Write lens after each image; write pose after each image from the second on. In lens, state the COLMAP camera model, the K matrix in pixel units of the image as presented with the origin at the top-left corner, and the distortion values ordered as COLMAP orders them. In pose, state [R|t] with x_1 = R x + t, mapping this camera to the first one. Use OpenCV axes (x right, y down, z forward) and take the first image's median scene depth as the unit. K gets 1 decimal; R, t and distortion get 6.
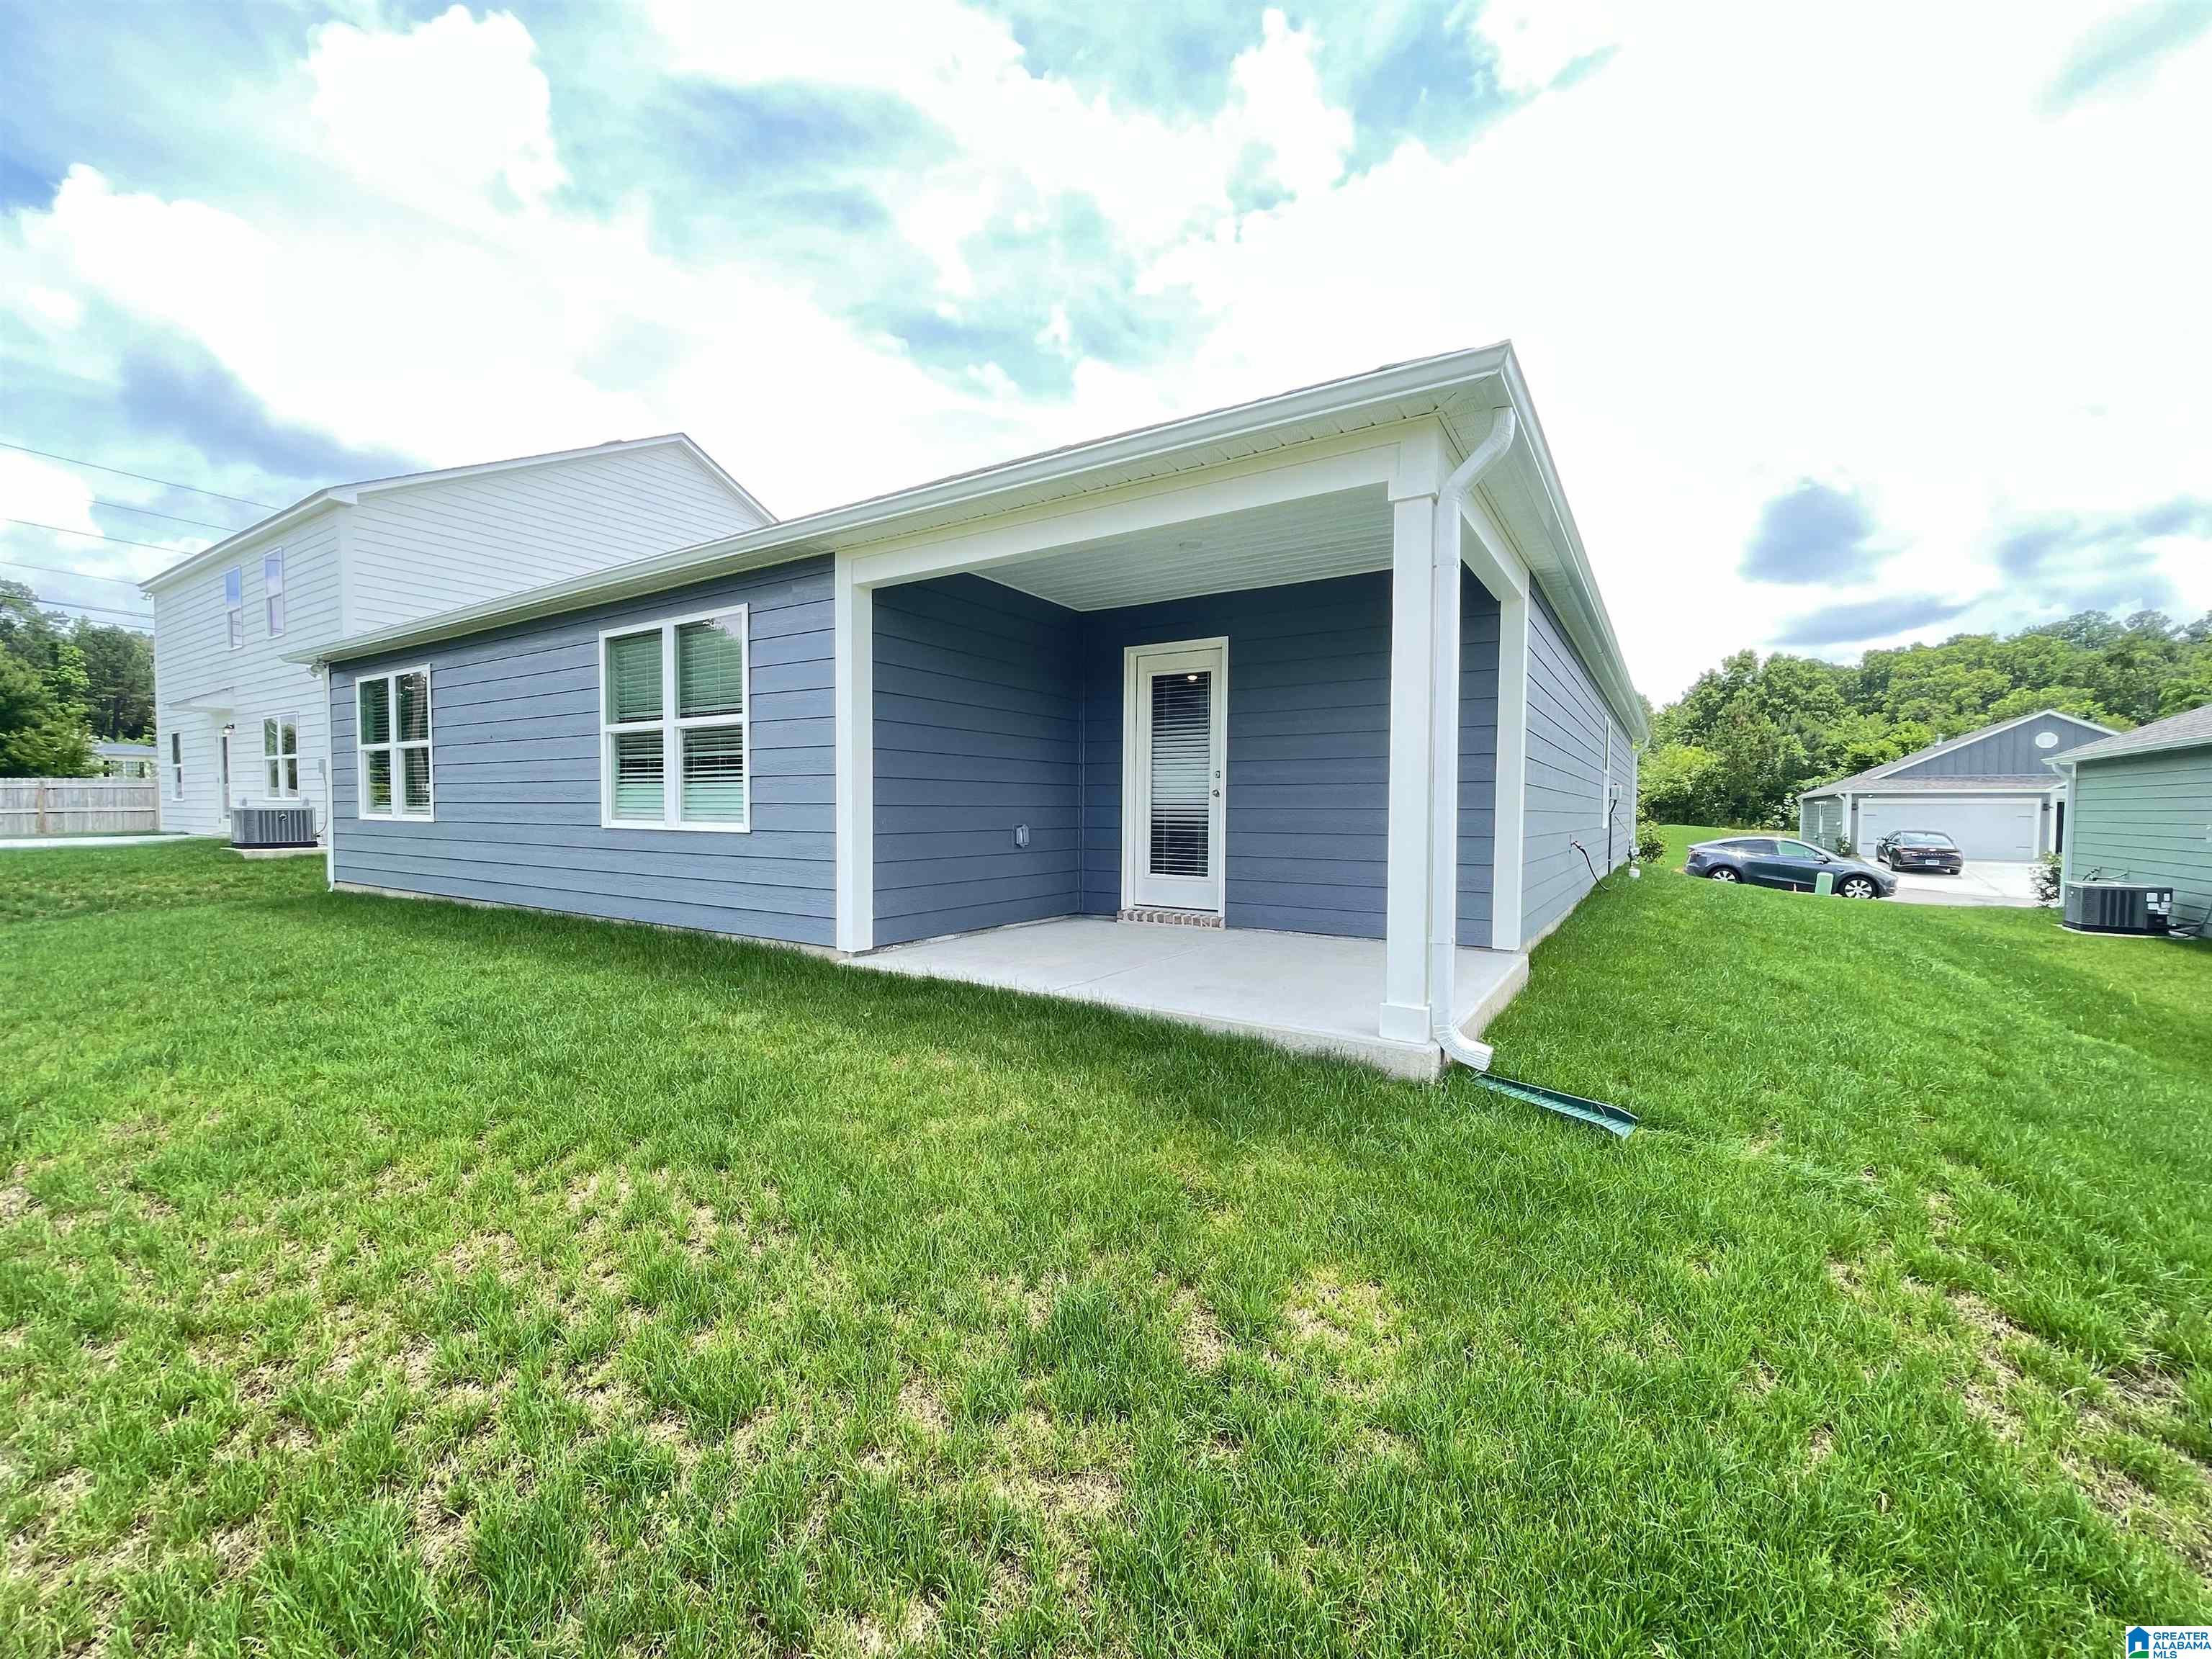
lens RADIAL K [[893.9, 0, 1106.8], [0, 893.9, 839.0], [0, 0, 1]] dist [-0.000283, 0.000463]
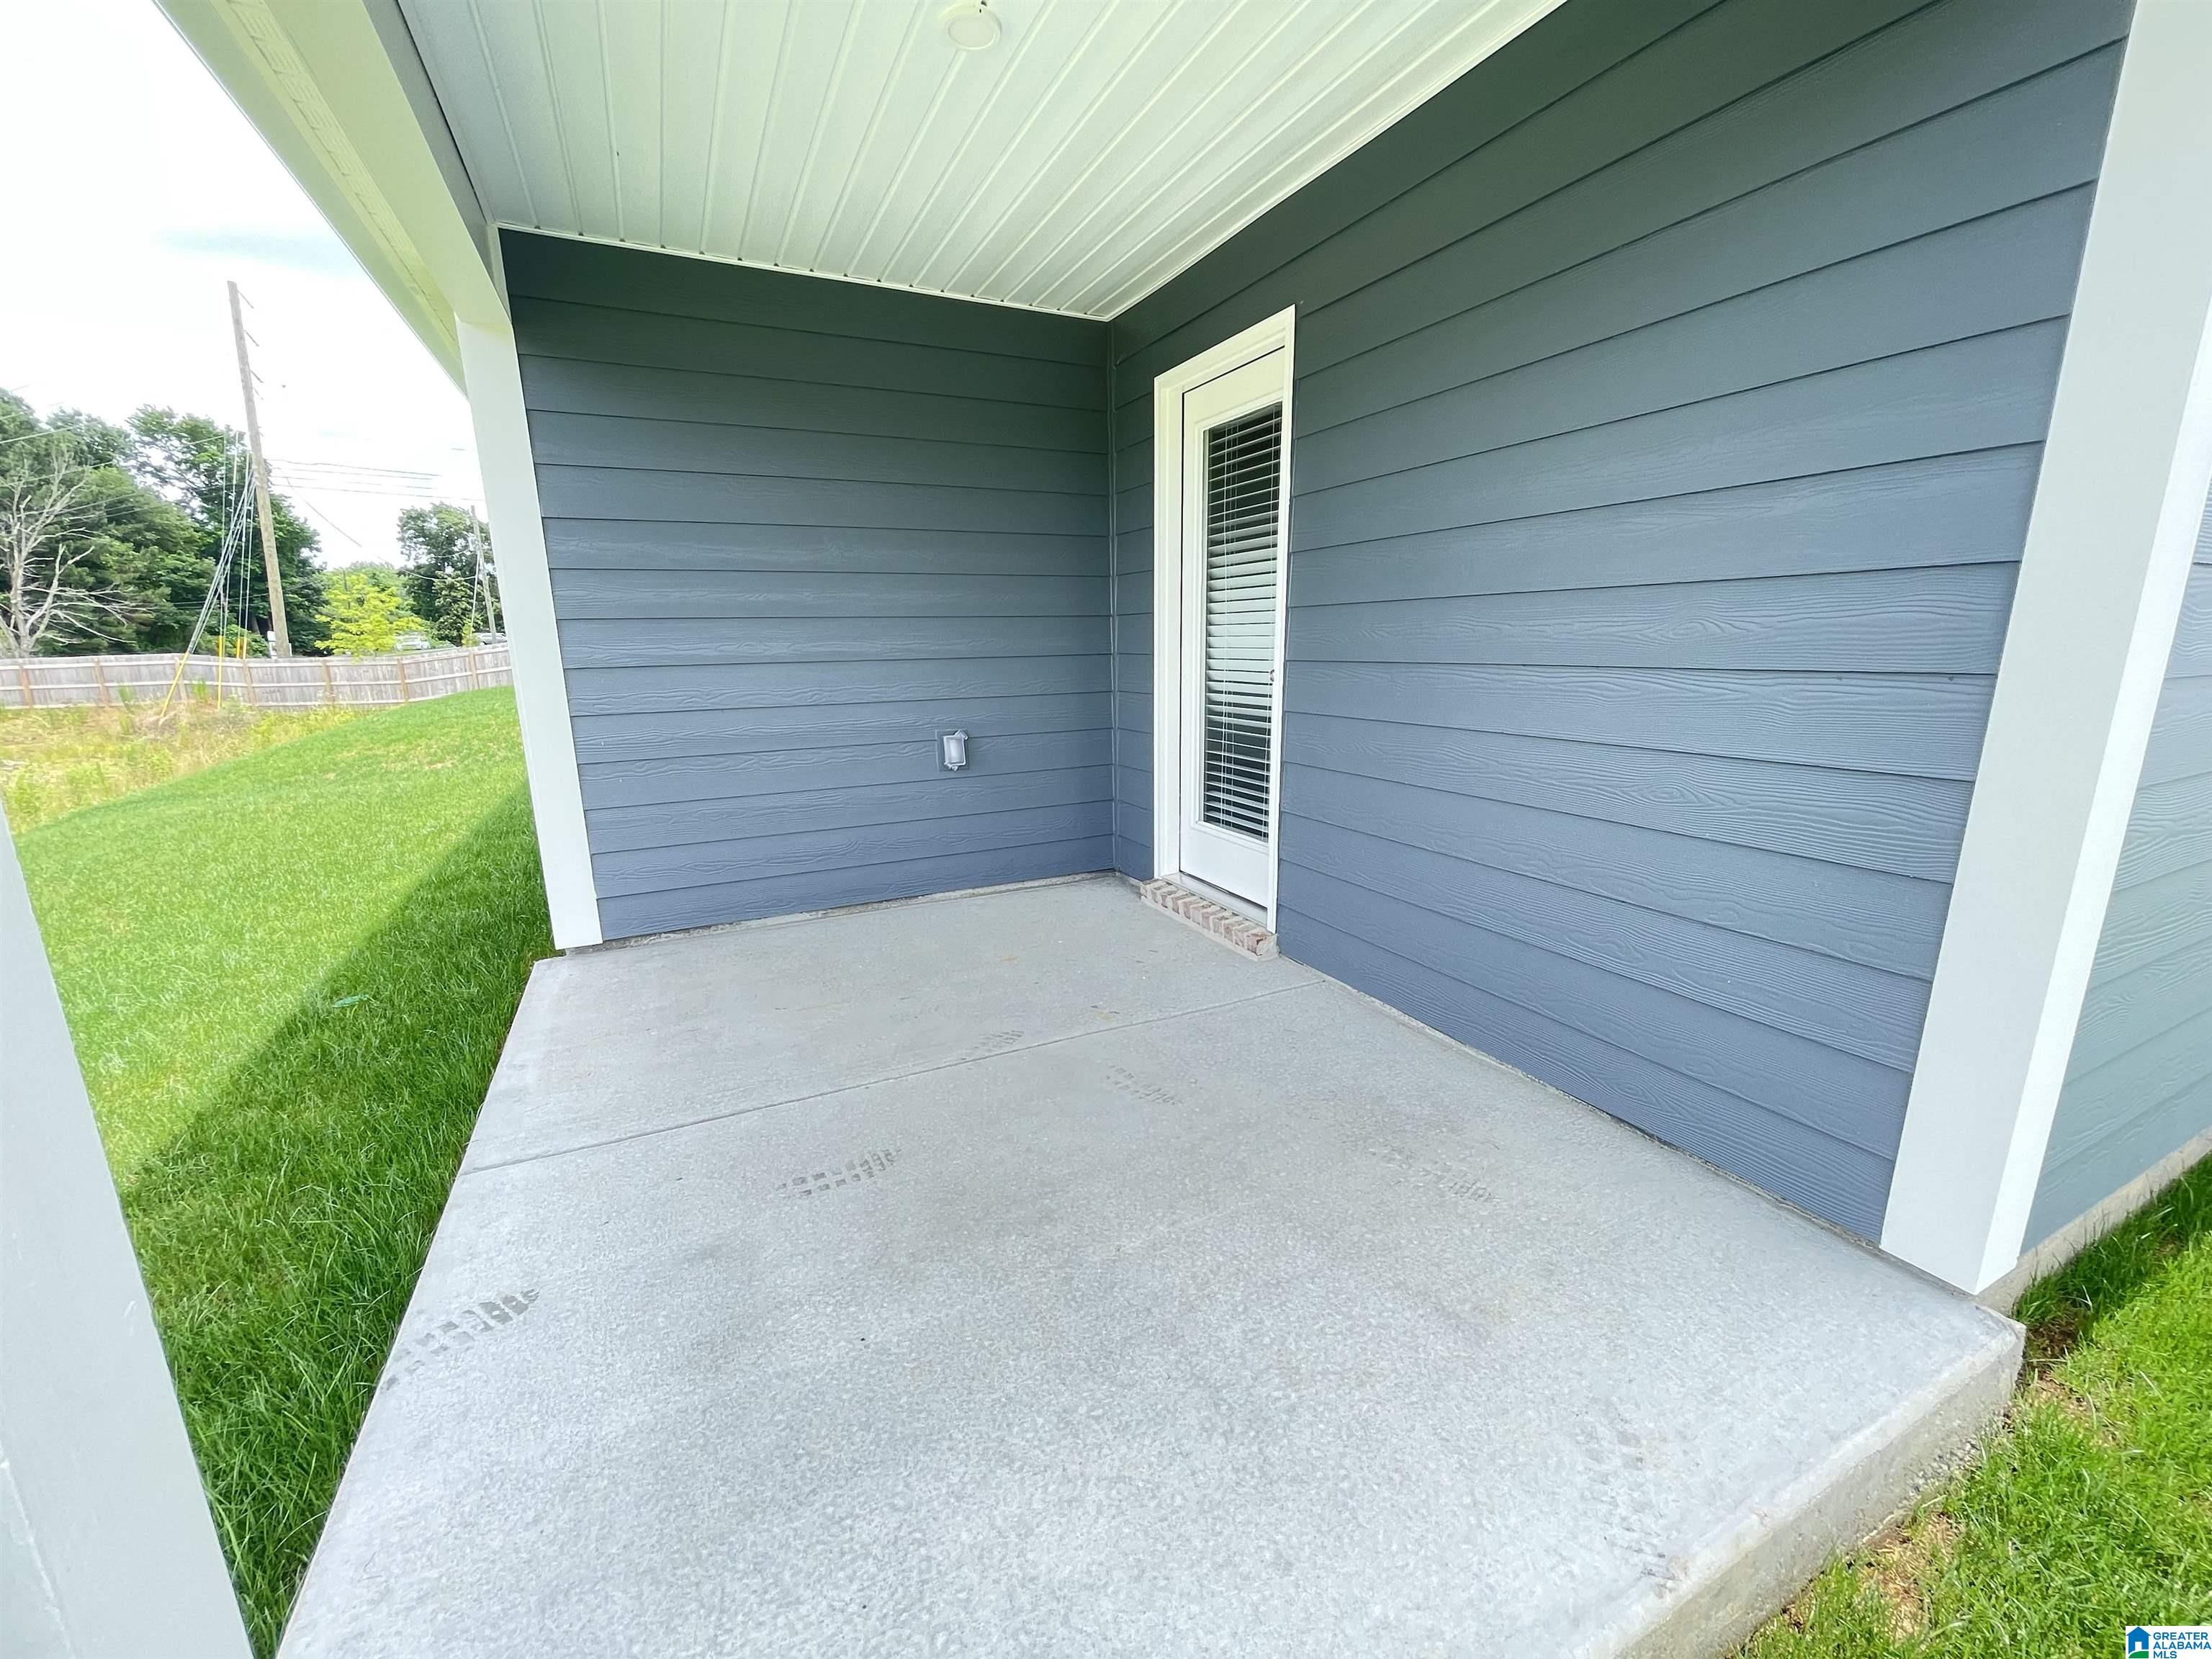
lens RADIAL K [[893.9, 0, 1103.3], [0, 893.9, 830.6], [0, 0, 1]] dist [-0.000283, 0.000463]
pose [[0.854681, 0.091907, -0.510954, 0.279059], [0.006861, 0.982119, 0.188134, -0.057509], [0.519108, -0.164300, 0.838768, 0.516515]]
